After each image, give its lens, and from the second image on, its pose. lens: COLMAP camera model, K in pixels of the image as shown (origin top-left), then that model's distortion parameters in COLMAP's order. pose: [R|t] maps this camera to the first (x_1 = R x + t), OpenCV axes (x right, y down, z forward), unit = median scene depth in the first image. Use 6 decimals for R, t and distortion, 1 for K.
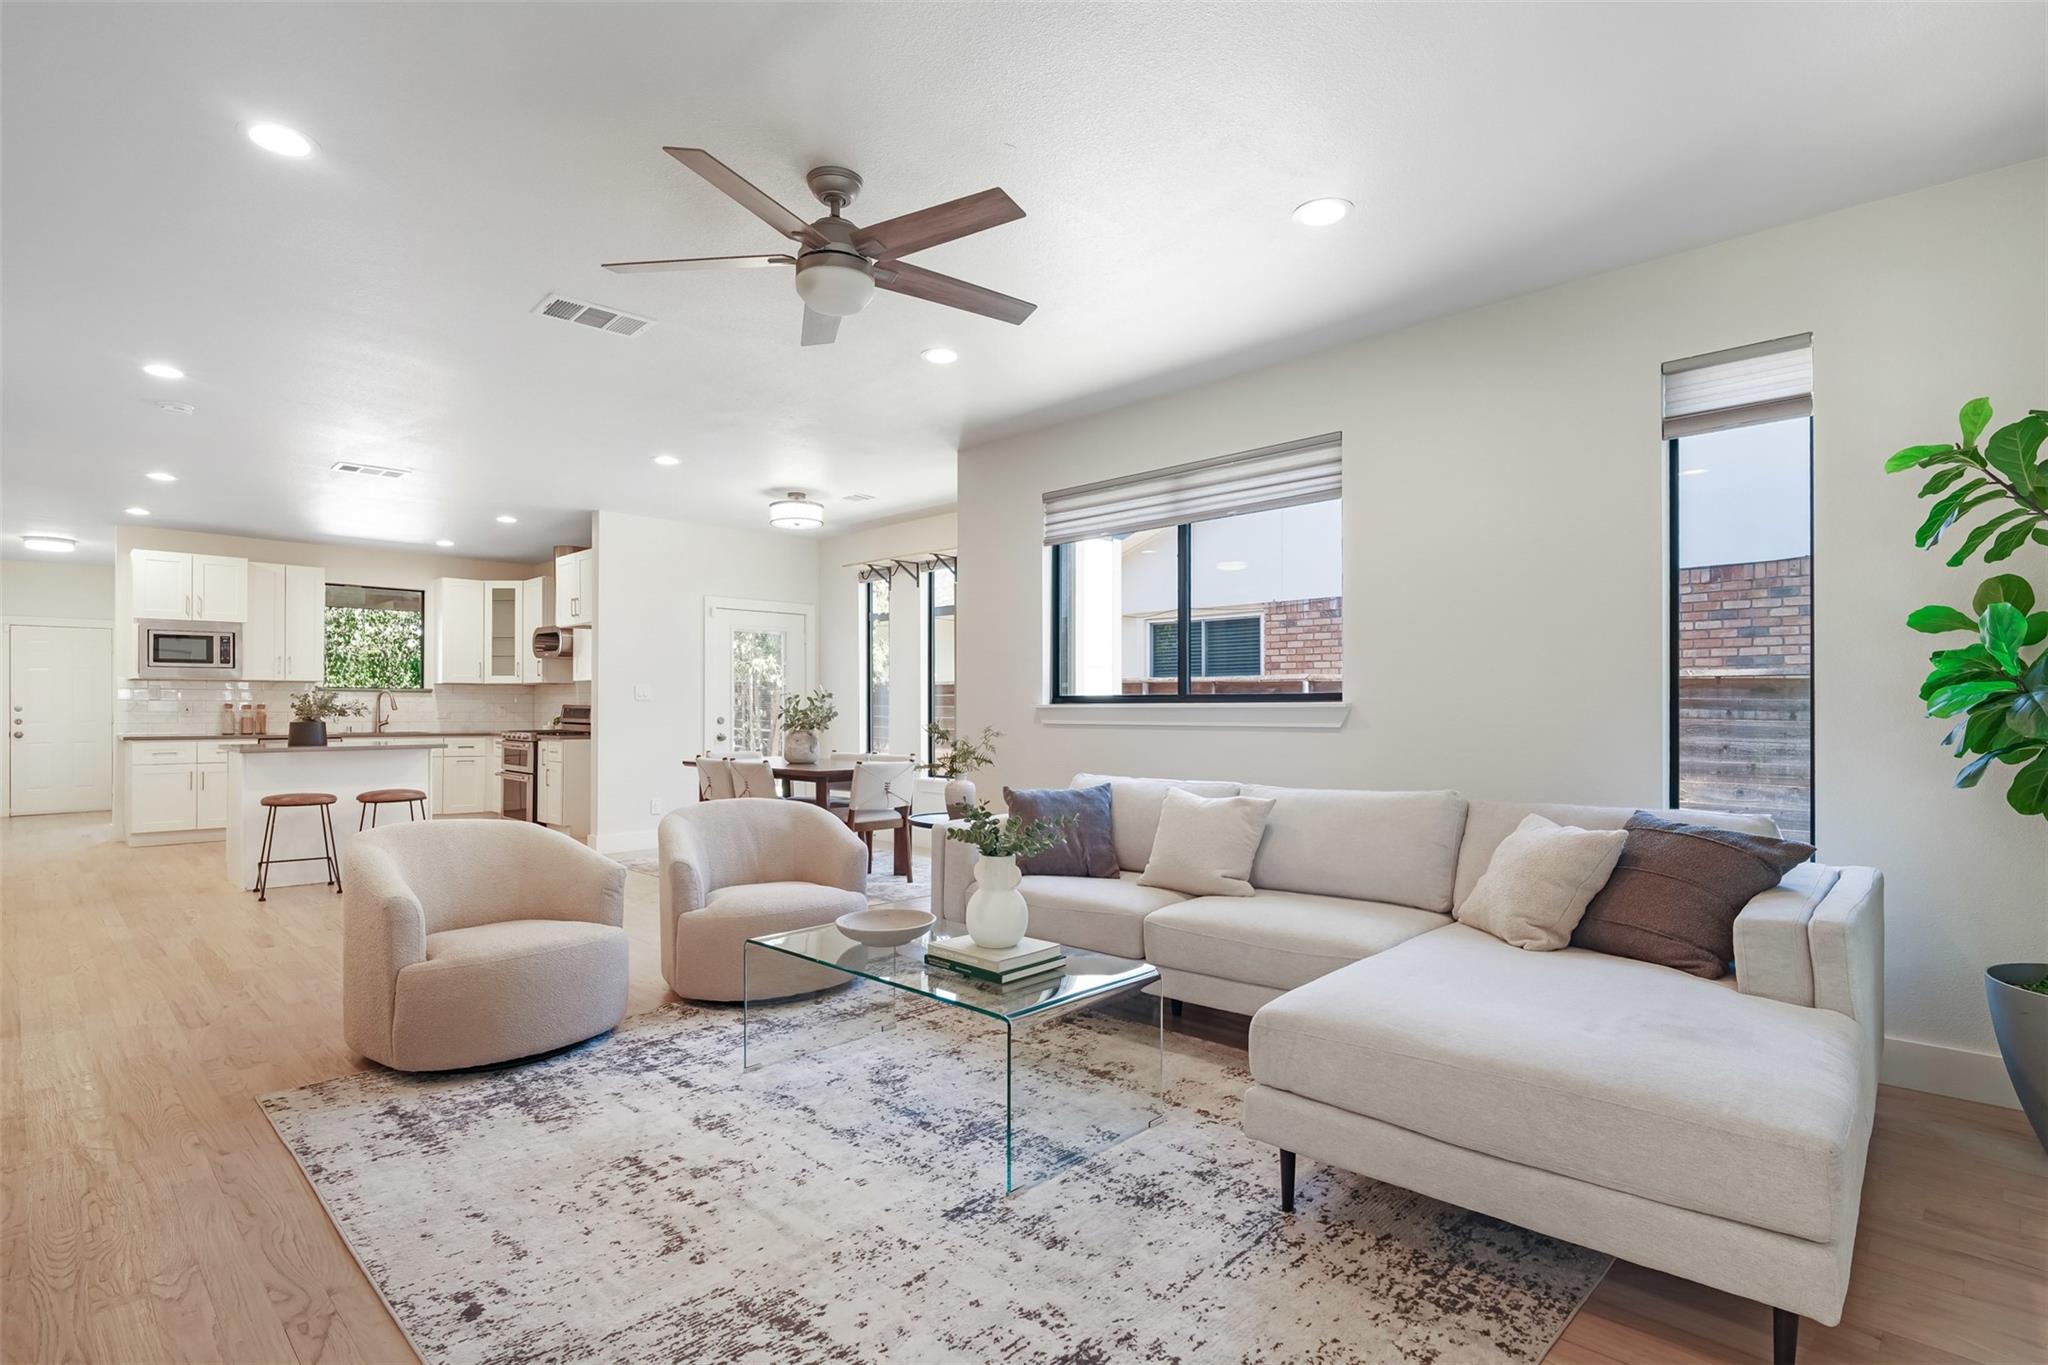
lens RADIAL K [[985.9, 0, 1005.4], [0, 985.9, 703.9], [0, 0, 1]] dist [0.002971, -0.005744]
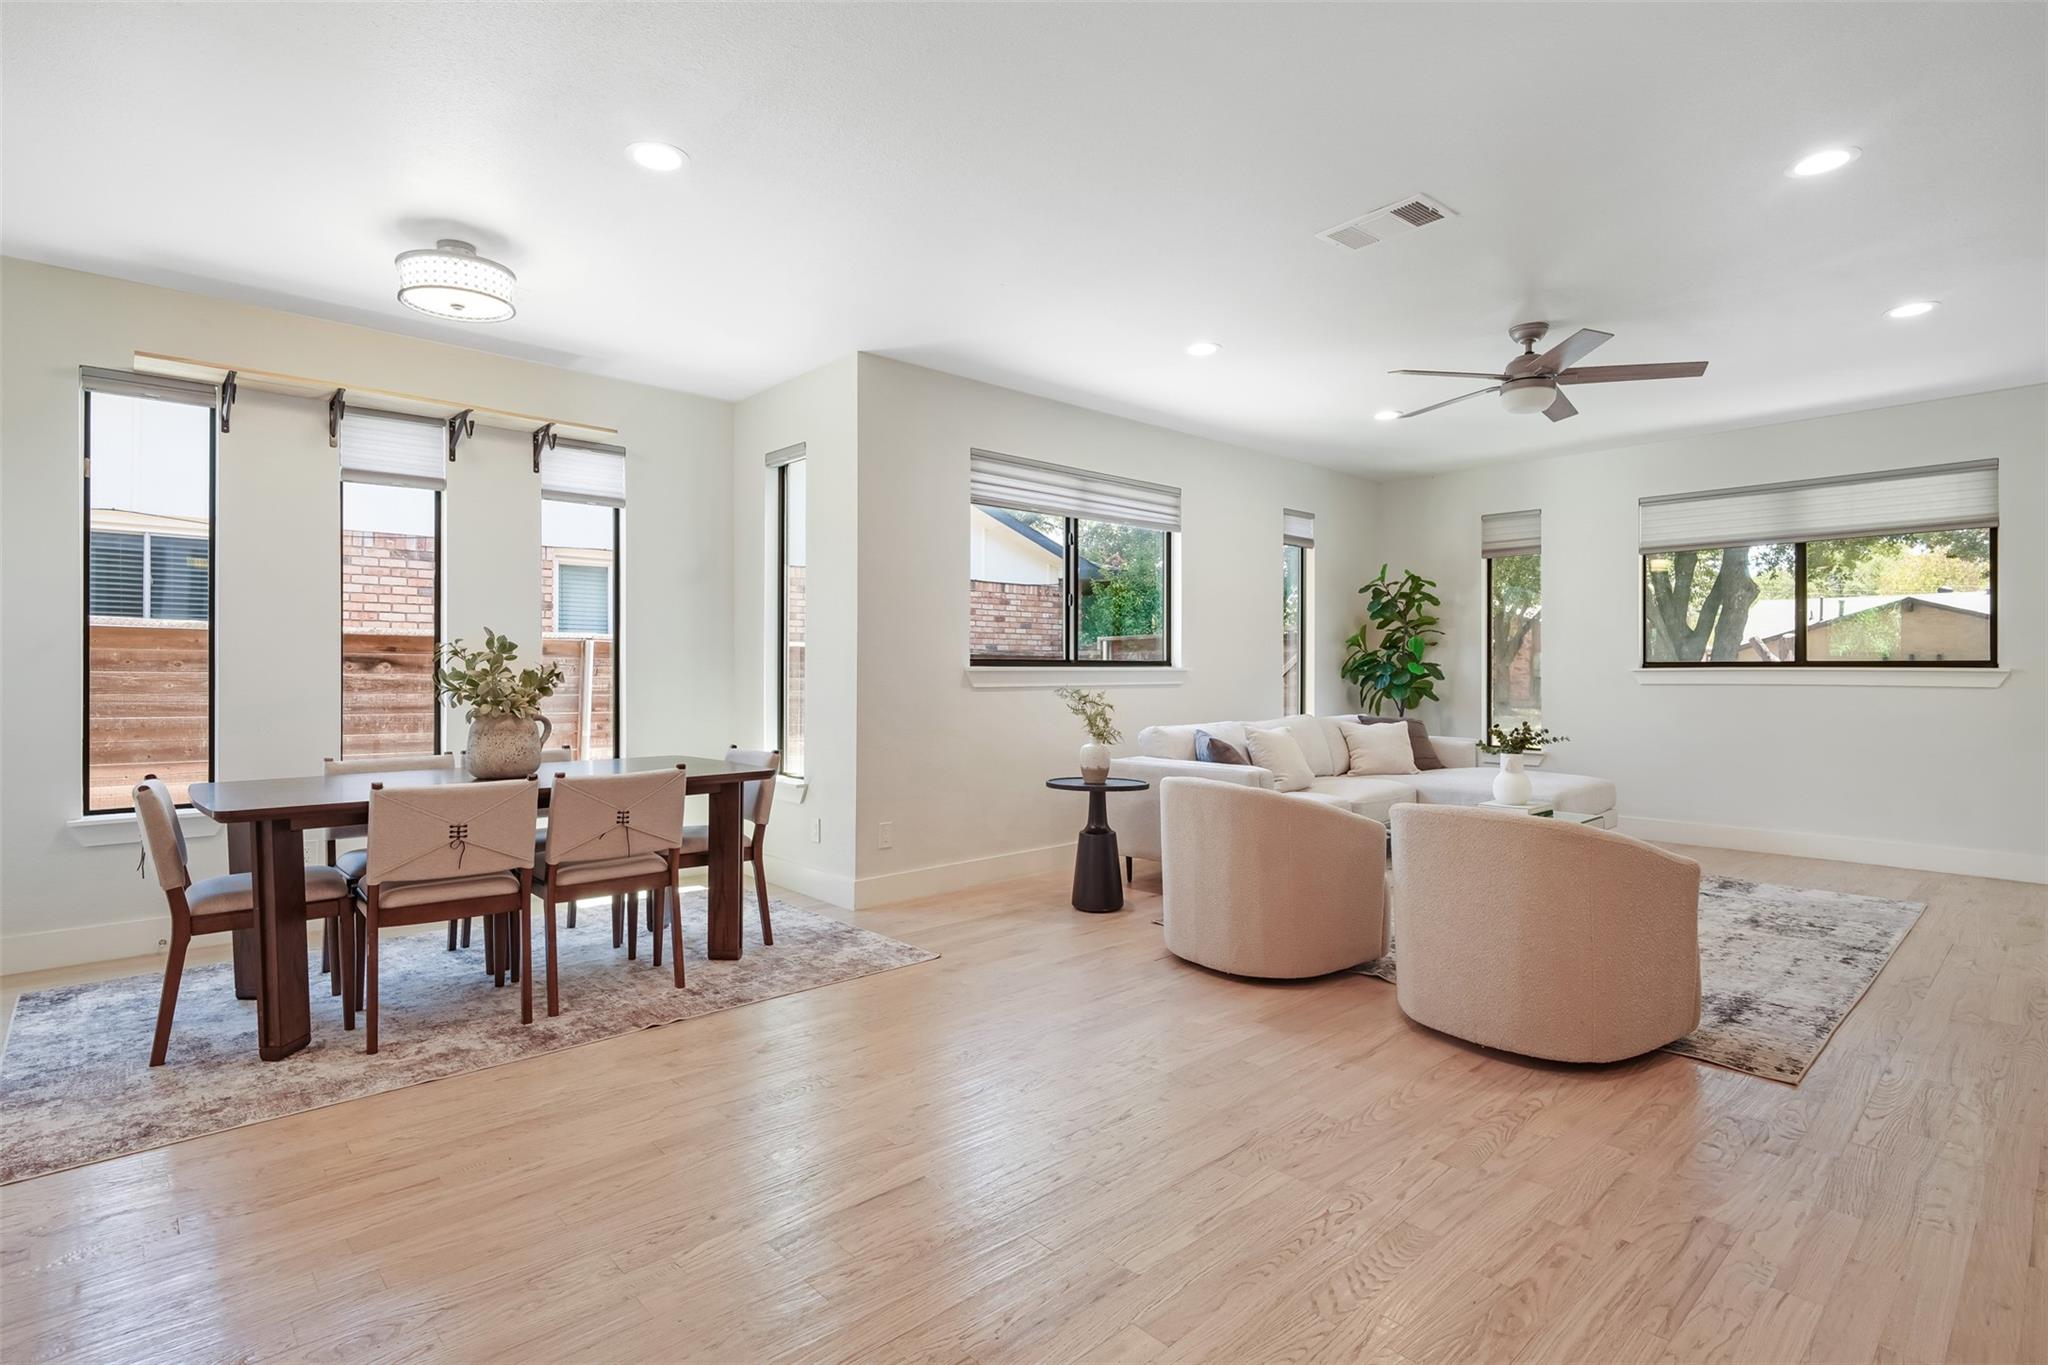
lens RADIAL K [[985.9, 0, 1038.4], [0, 985.9, 675.7], [0, 0, 1]] dist [0.002971, -0.005744]
pose [[0.044733, -0.004503, 0.998989, -1.801088], [-0.004642, 0.999978, 0.004716, 0.007269], [-0.998988, -0.004848, 0.044712, 1.749027]]
